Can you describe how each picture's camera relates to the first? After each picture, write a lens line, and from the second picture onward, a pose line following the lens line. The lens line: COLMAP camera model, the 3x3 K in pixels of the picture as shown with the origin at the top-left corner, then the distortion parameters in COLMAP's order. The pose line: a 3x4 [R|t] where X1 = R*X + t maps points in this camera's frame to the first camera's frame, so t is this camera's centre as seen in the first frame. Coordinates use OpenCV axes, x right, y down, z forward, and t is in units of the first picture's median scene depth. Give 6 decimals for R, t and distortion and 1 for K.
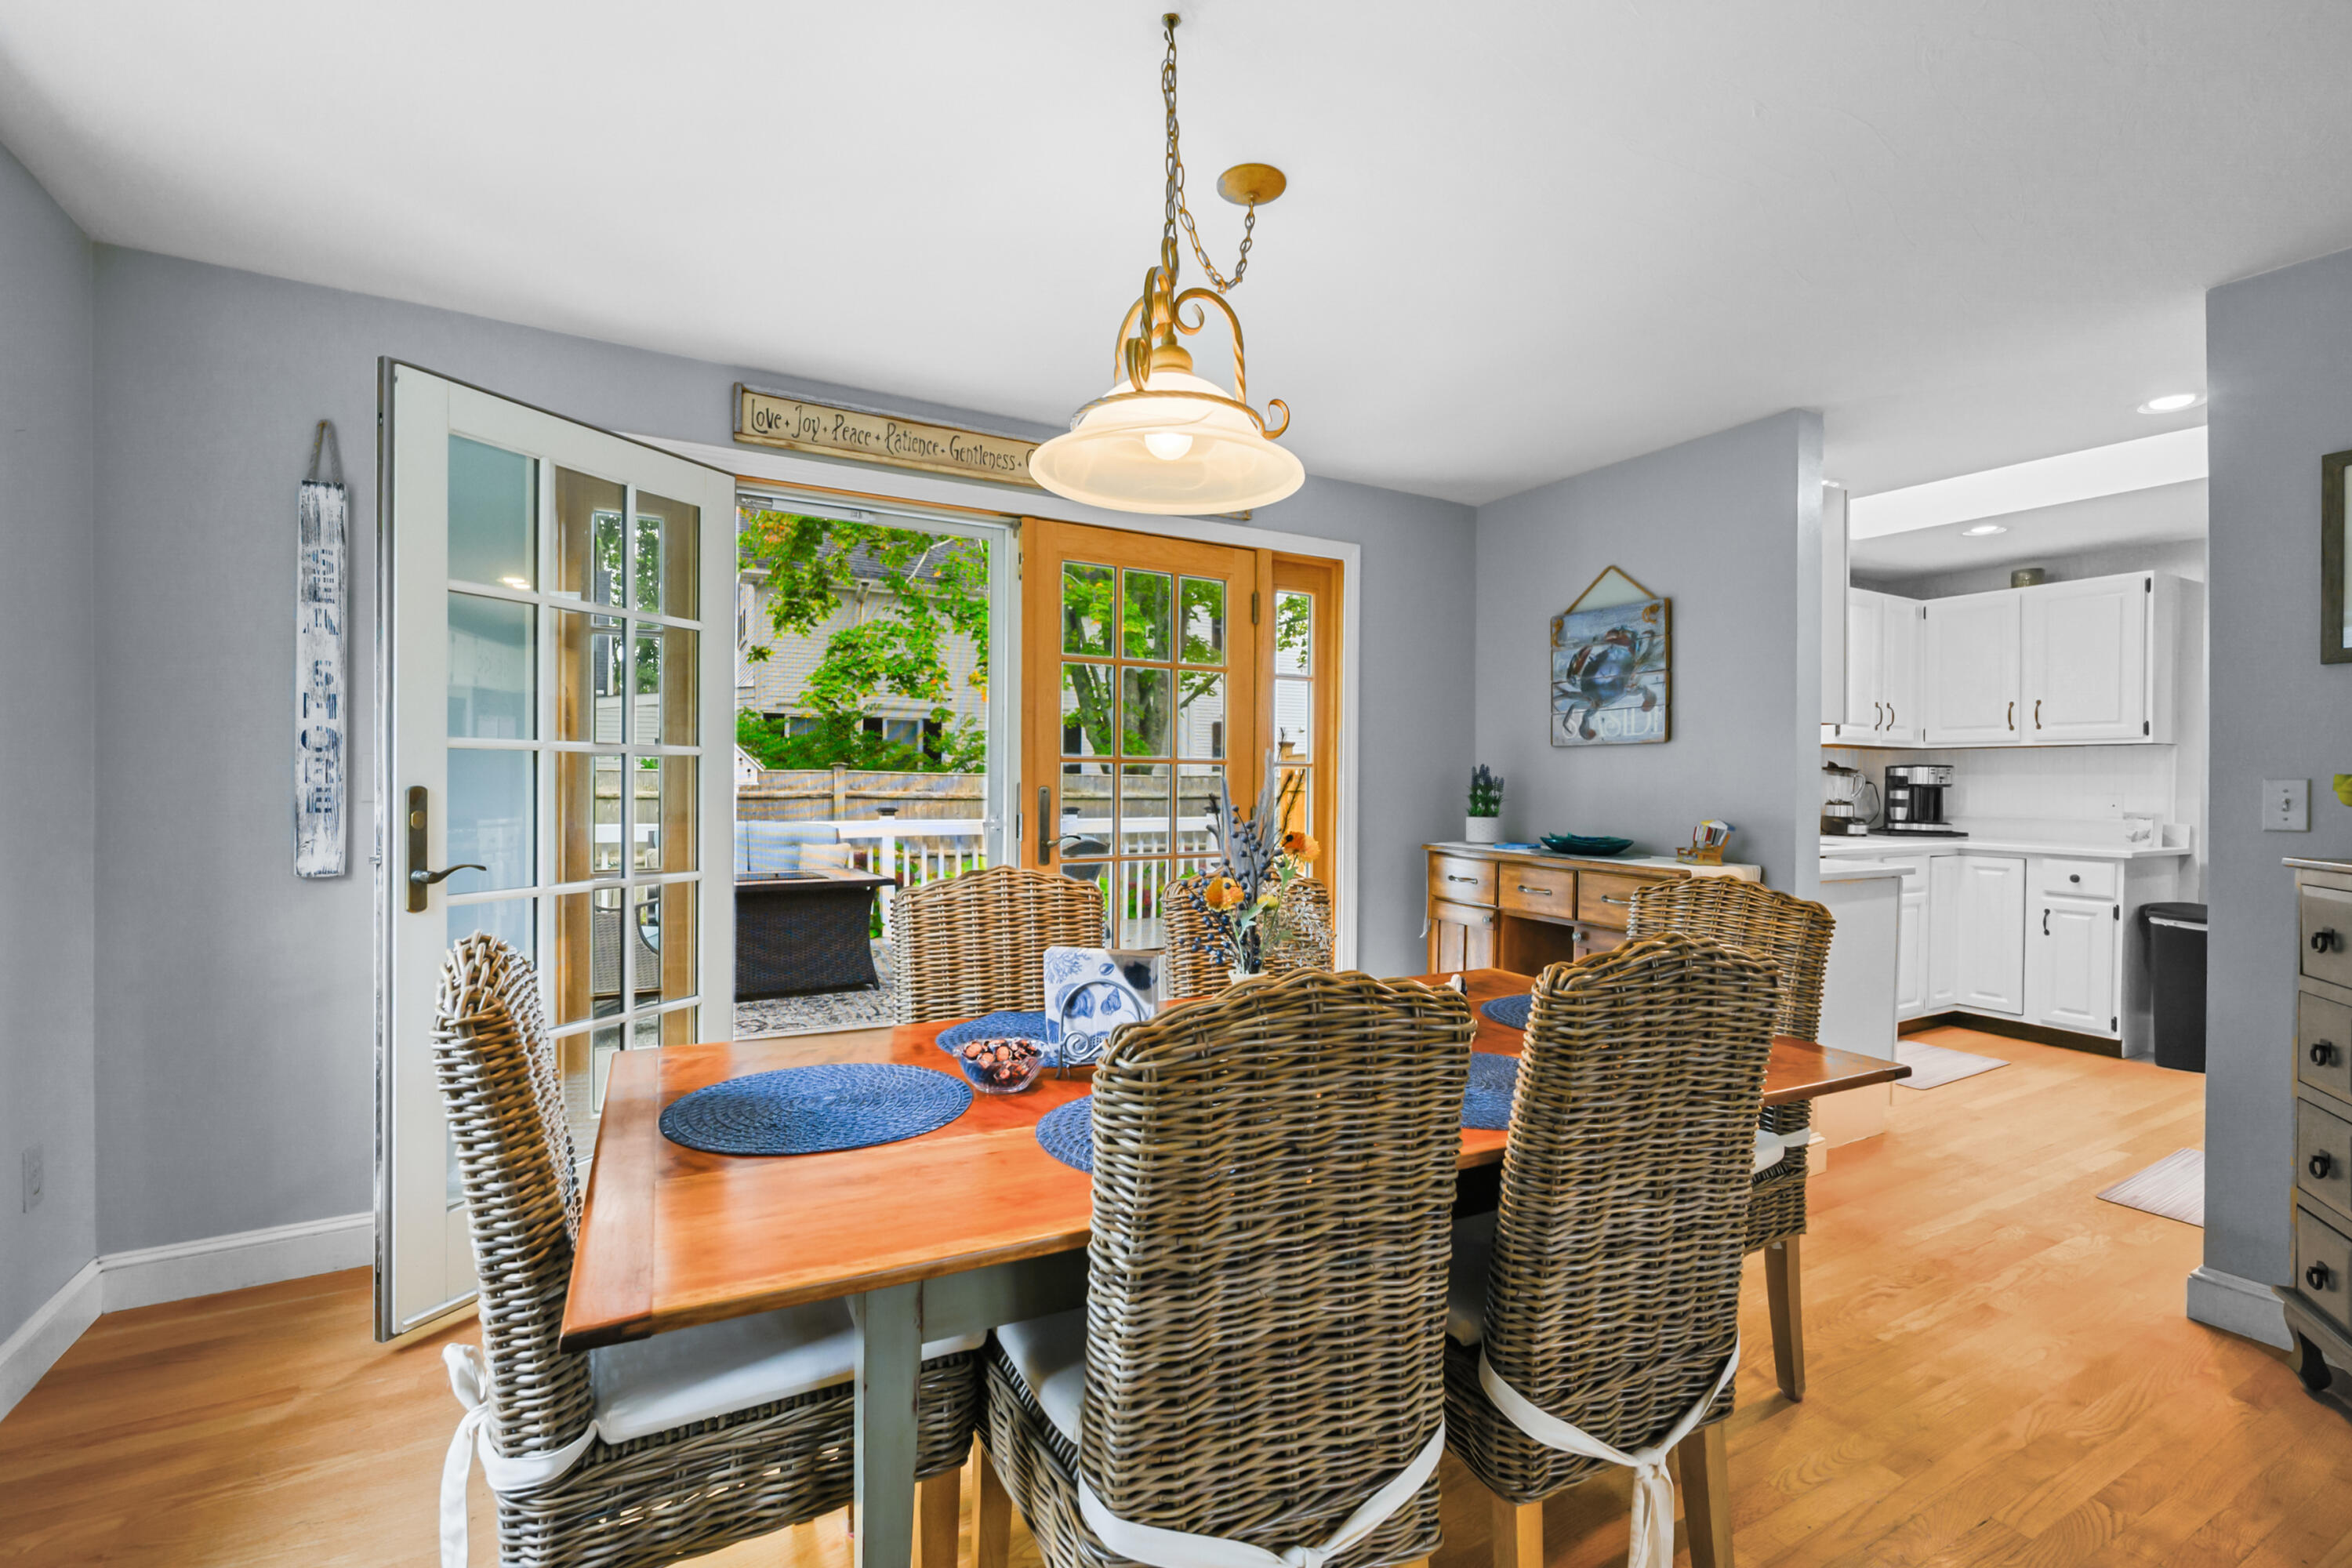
lens RADIAL K [[1076.9, 0, 1165.9], [0, 1076.9, 783.2], [0, 0, 1]] dist [0.008652, 0.000189]
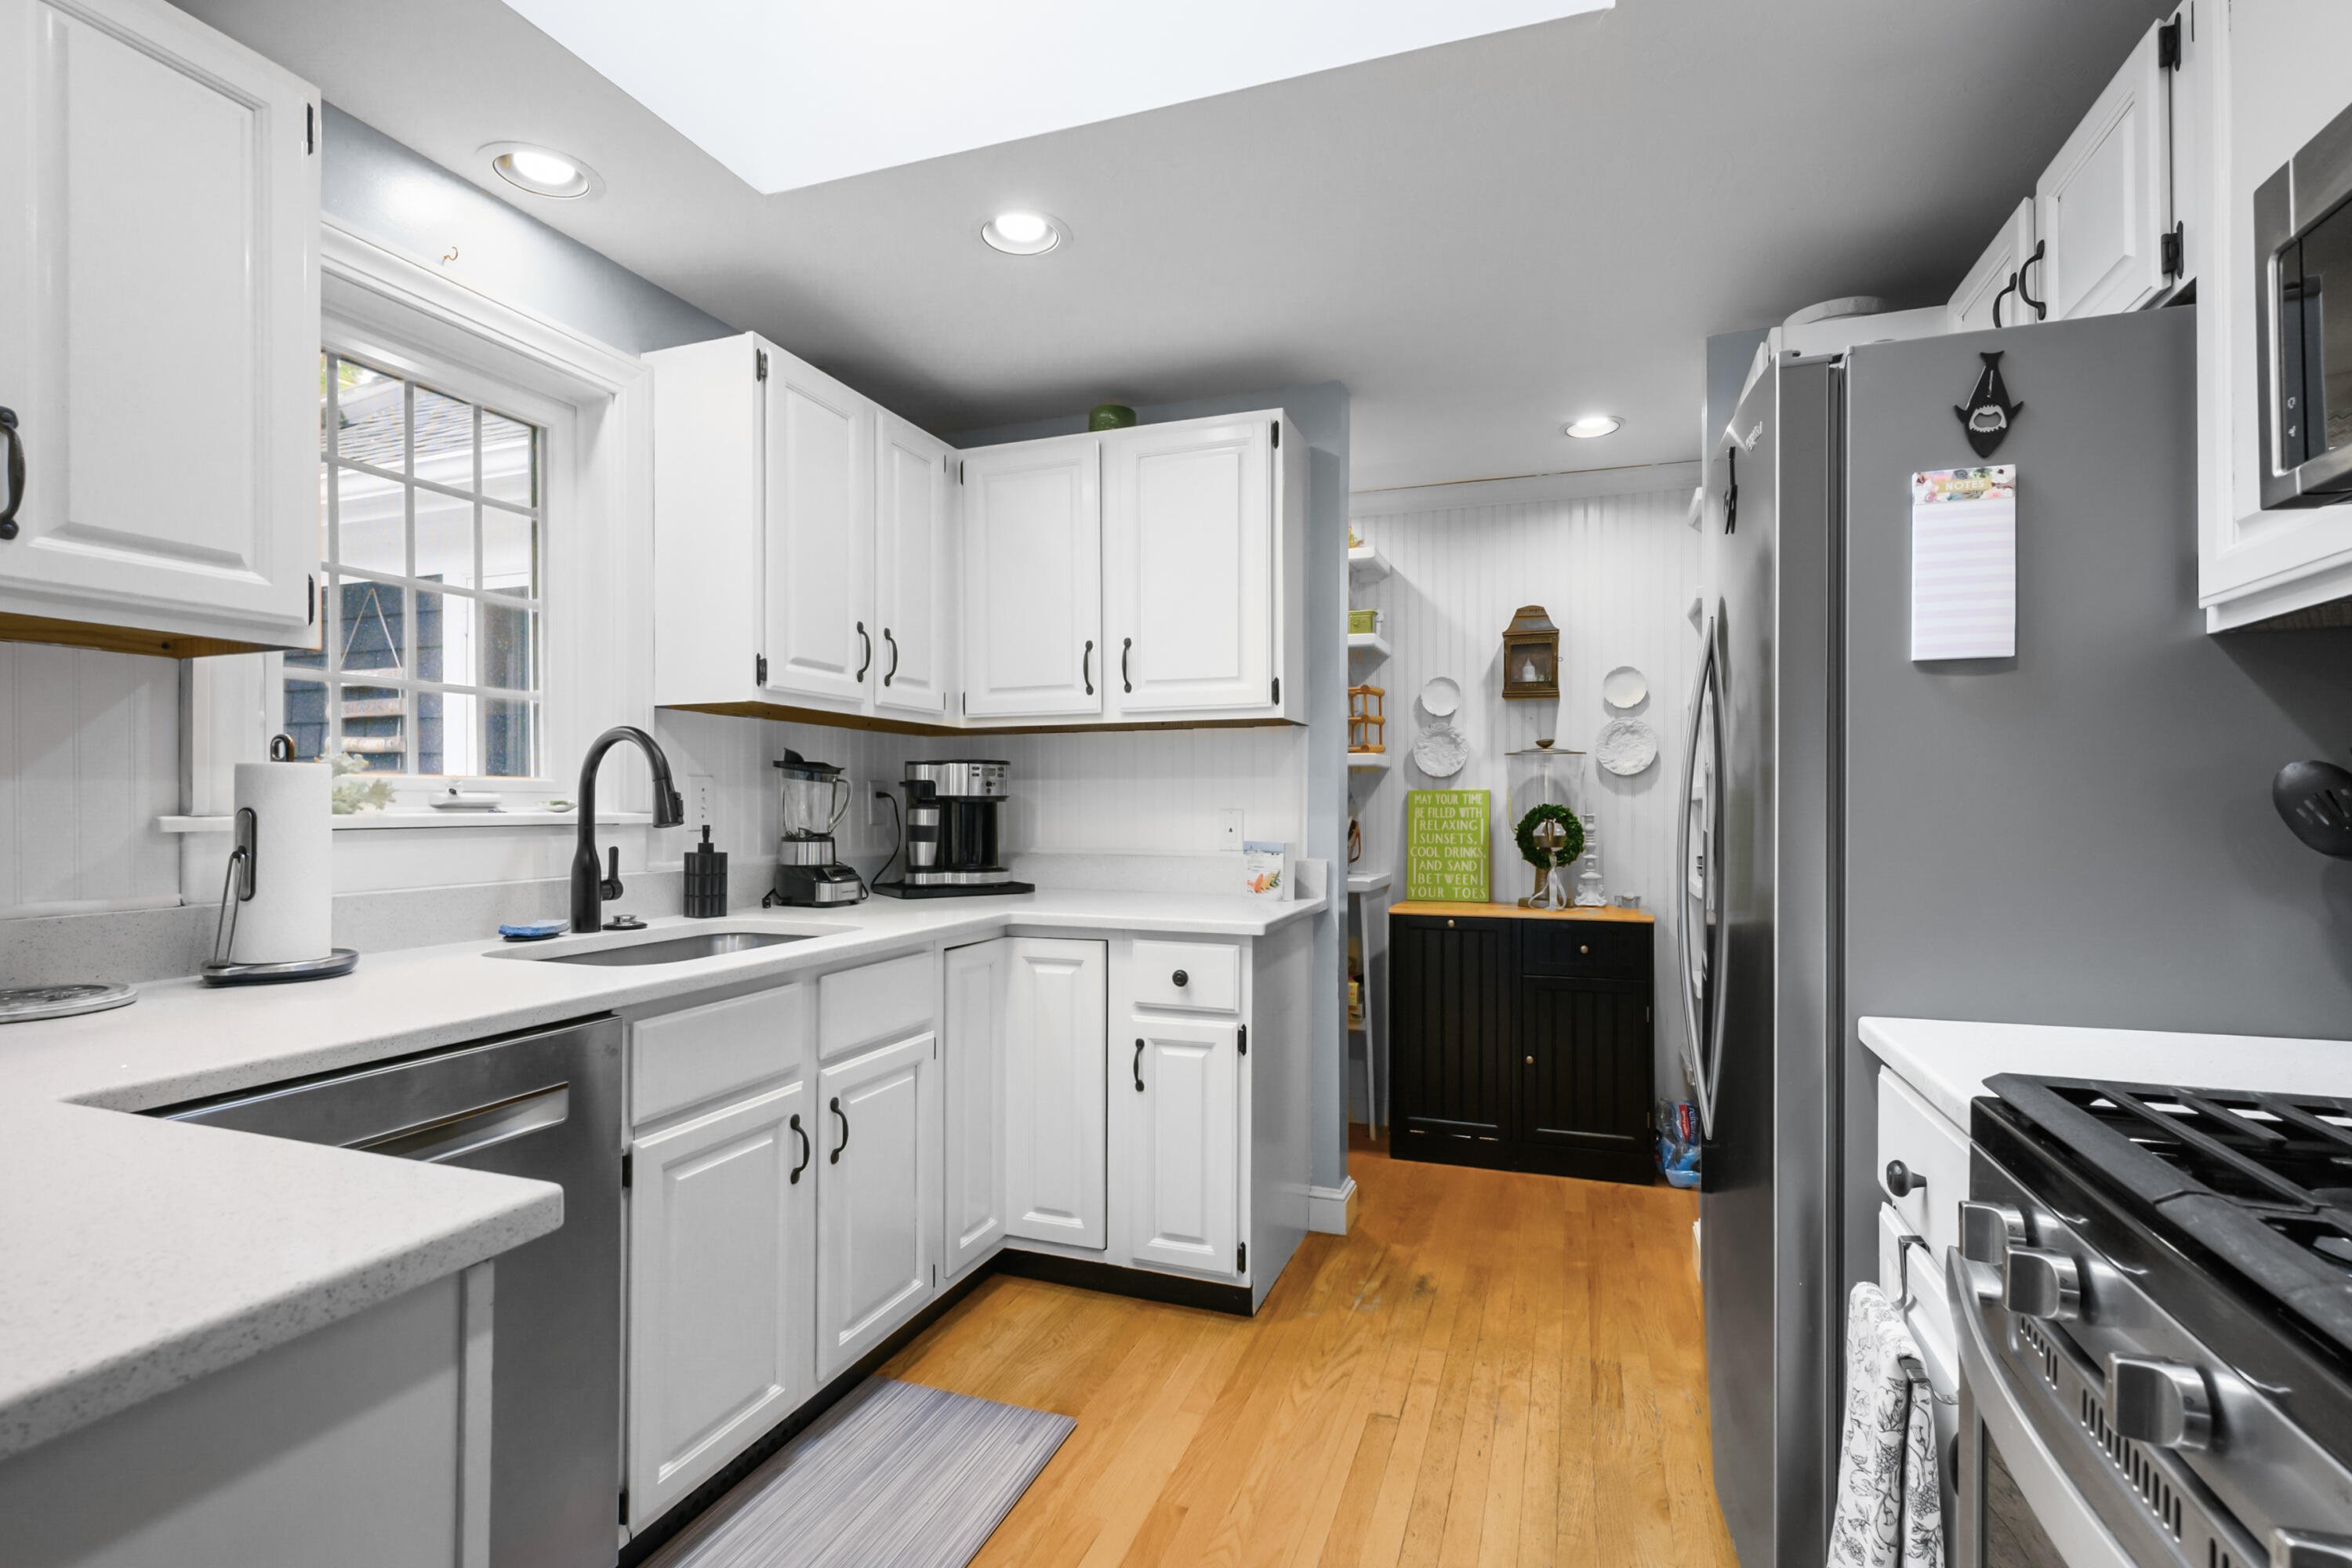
lens RADIAL K [[1076.9, 0, 1181.7], [0, 1076.9, 793.1], [0, 0, 1]] dist [0.008652, 0.000189]
pose [[0.770336, -0.004930, 0.637619, 0.482743], [0.011270, 0.999919, -0.005884, 0.003894], [-0.637538, 0.011719, 0.770330, 0.568478]]
